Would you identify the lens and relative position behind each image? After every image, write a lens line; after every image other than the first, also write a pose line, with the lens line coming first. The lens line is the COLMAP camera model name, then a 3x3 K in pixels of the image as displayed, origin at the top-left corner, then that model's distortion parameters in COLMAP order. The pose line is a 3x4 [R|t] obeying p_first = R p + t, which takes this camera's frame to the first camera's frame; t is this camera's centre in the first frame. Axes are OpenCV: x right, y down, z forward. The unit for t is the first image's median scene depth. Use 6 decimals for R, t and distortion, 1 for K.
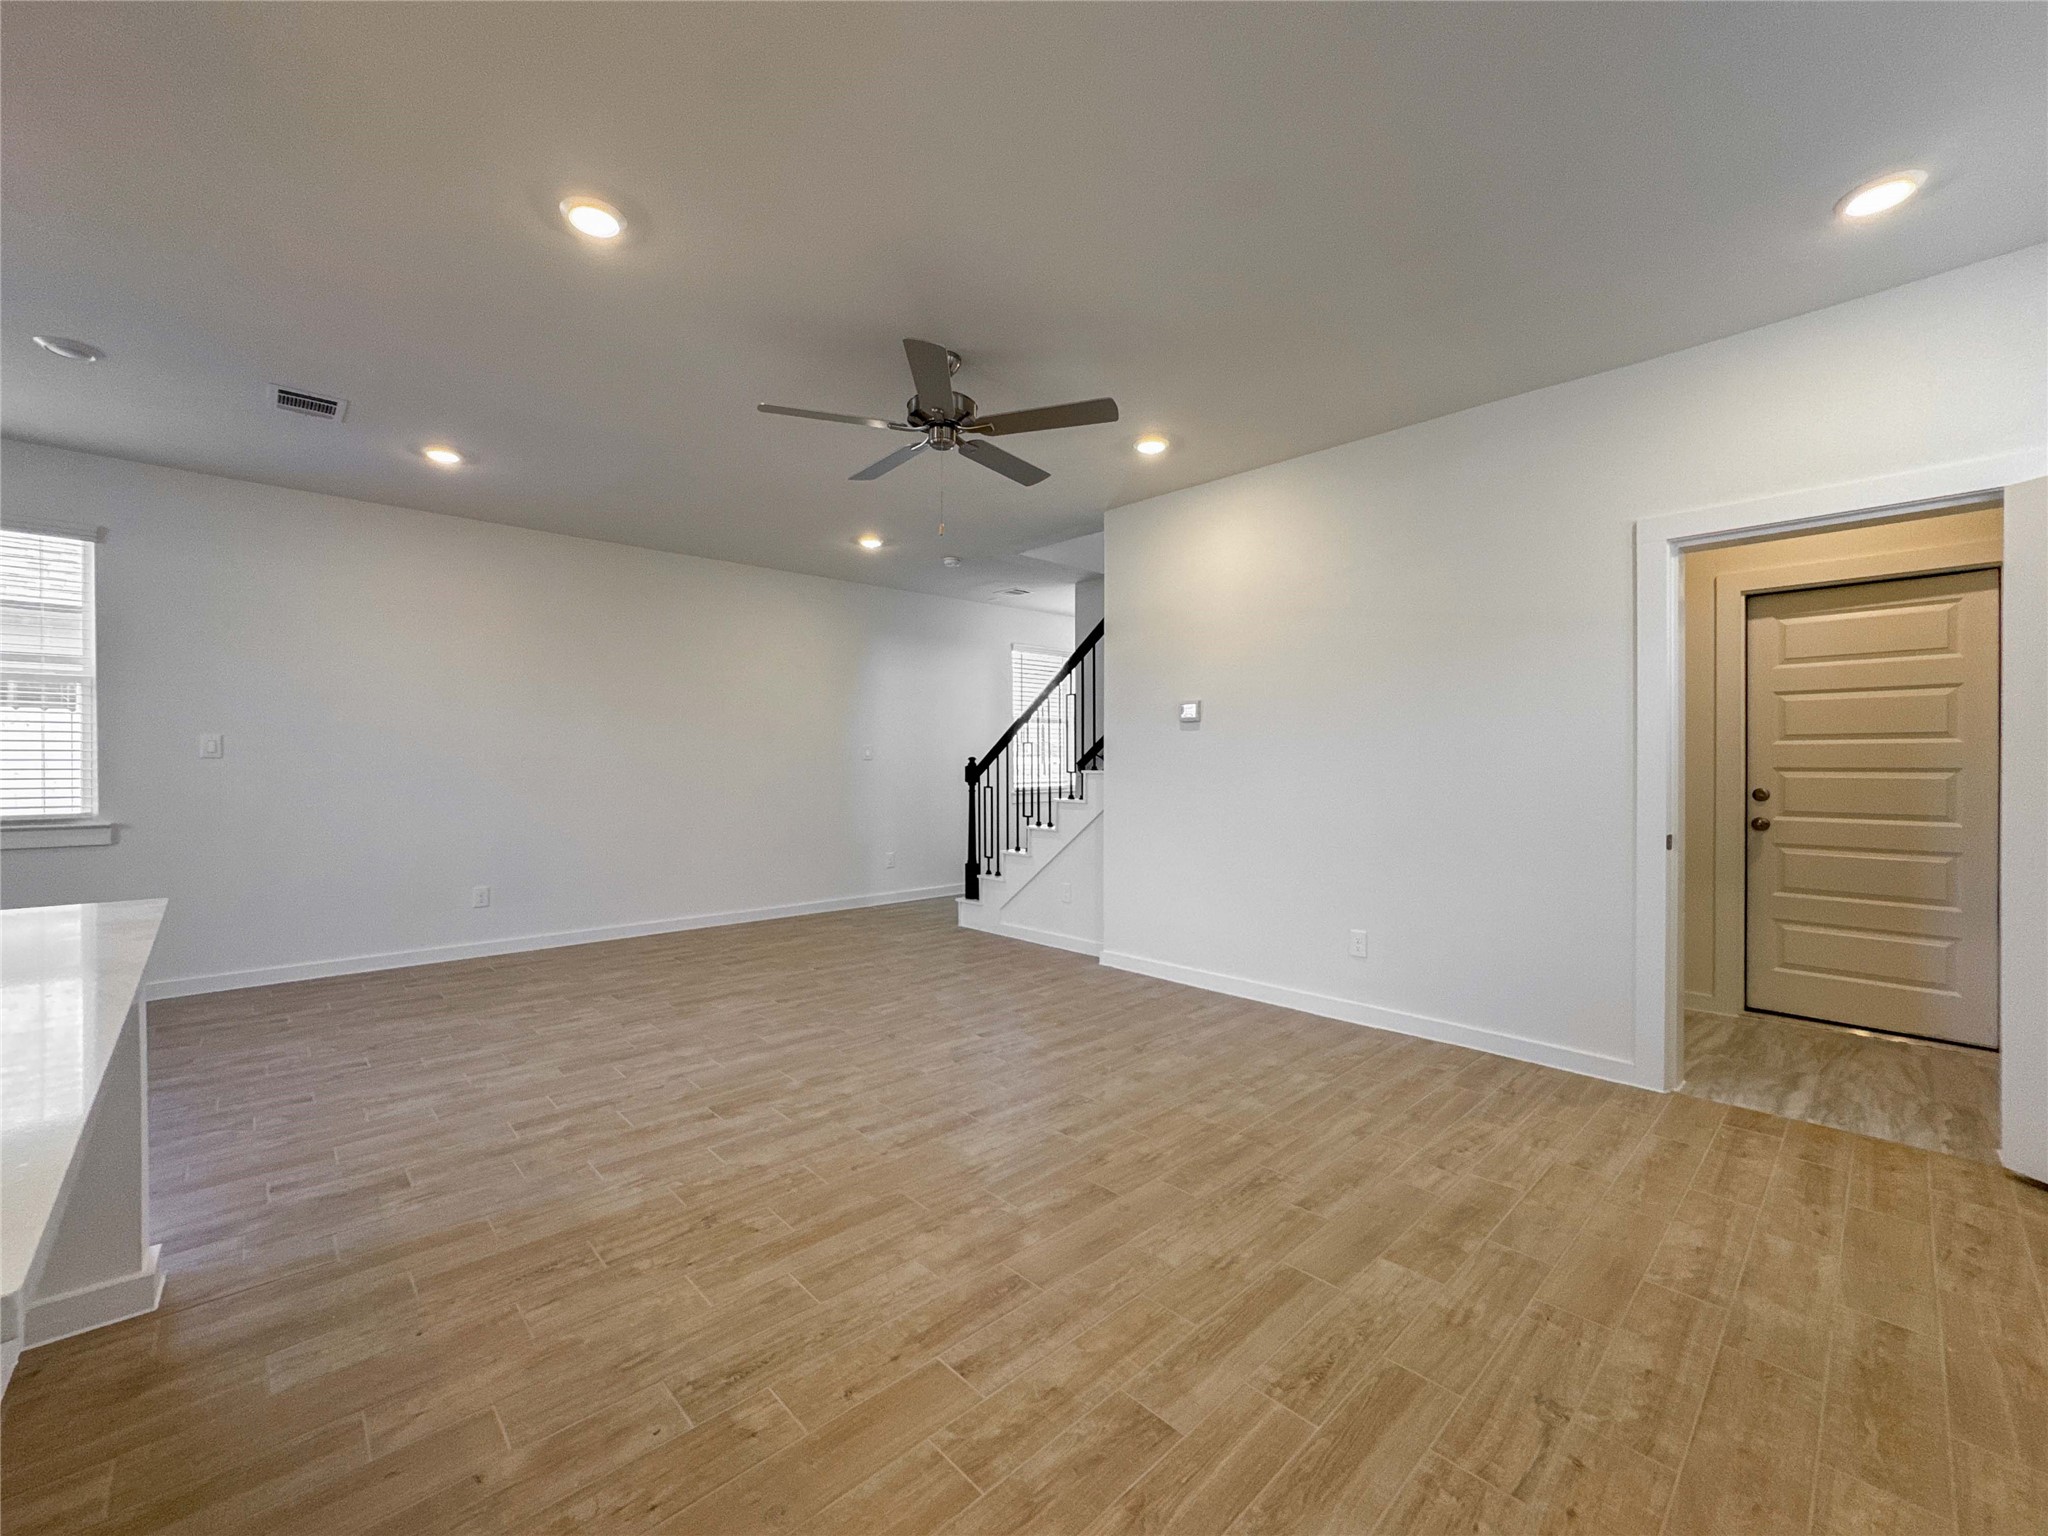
lens RADIAL K [[824.7, 0, 1027.4], [0, 824.7, 767.8], [0, 0, 1]] dist [-0.037508, 0.017672]
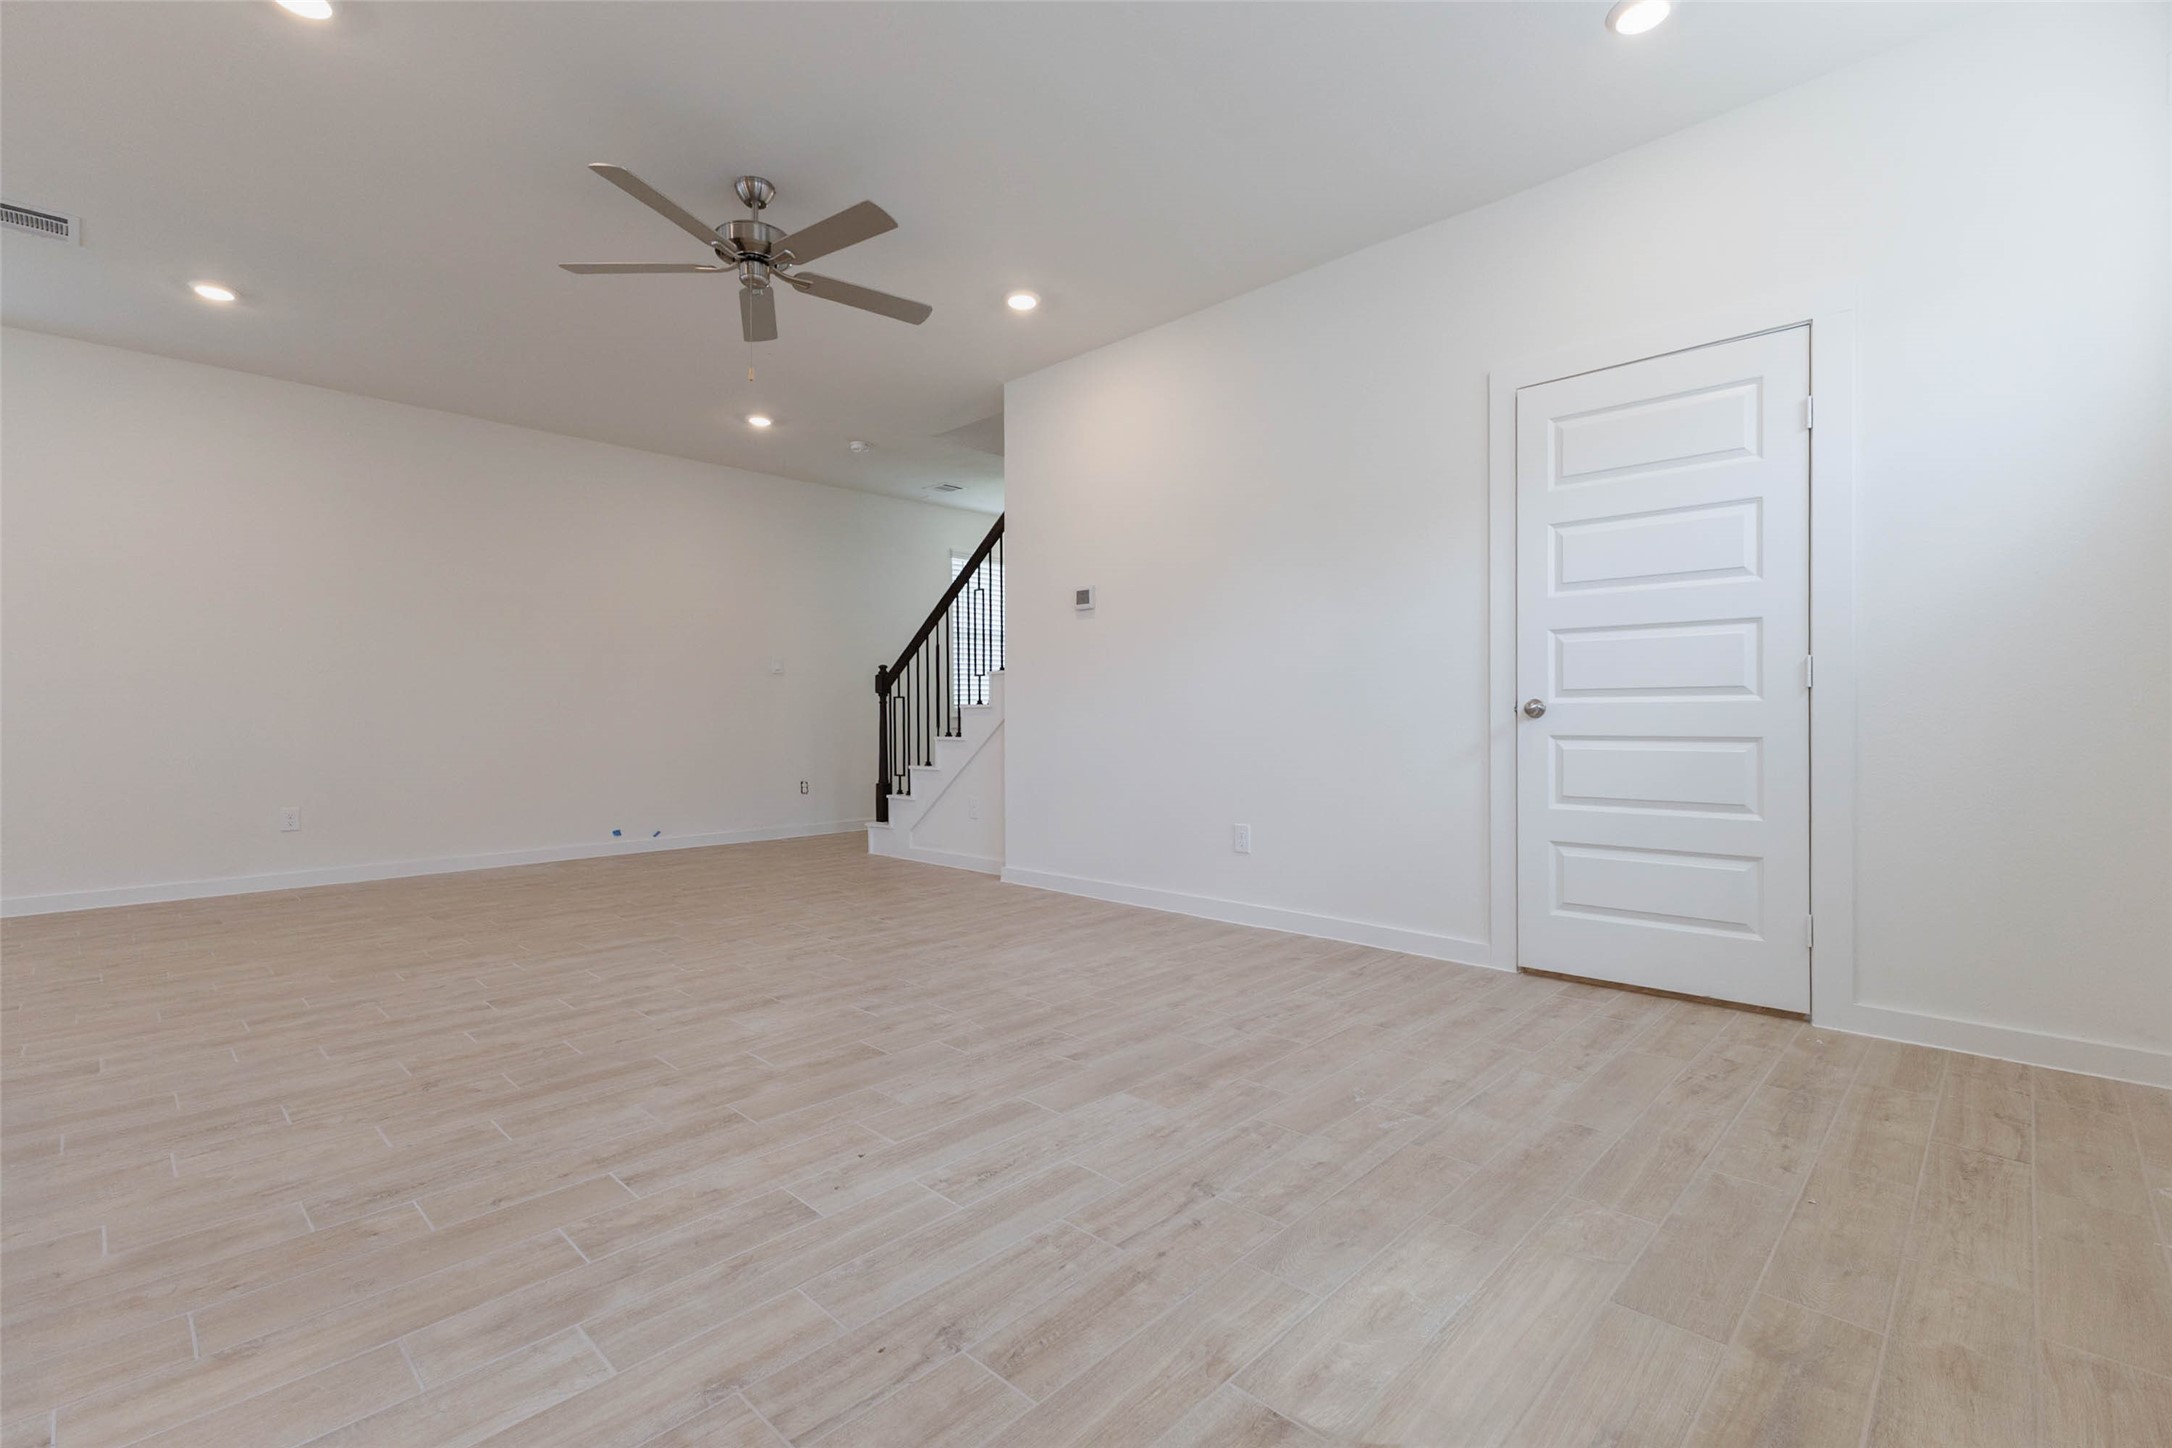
lens RADIAL K [[941.6, 0, 1086.0], [0, 941.6, 724.0], [0, 0, 1]] dist [0.010960, 0.000118]
pose [[0.998771, -0.000884, 0.049559, 0.245783], [0.000736, 0.999995, 0.003010, 0.114354], [-0.049561, -0.002970, 0.998767, -0.094798]]
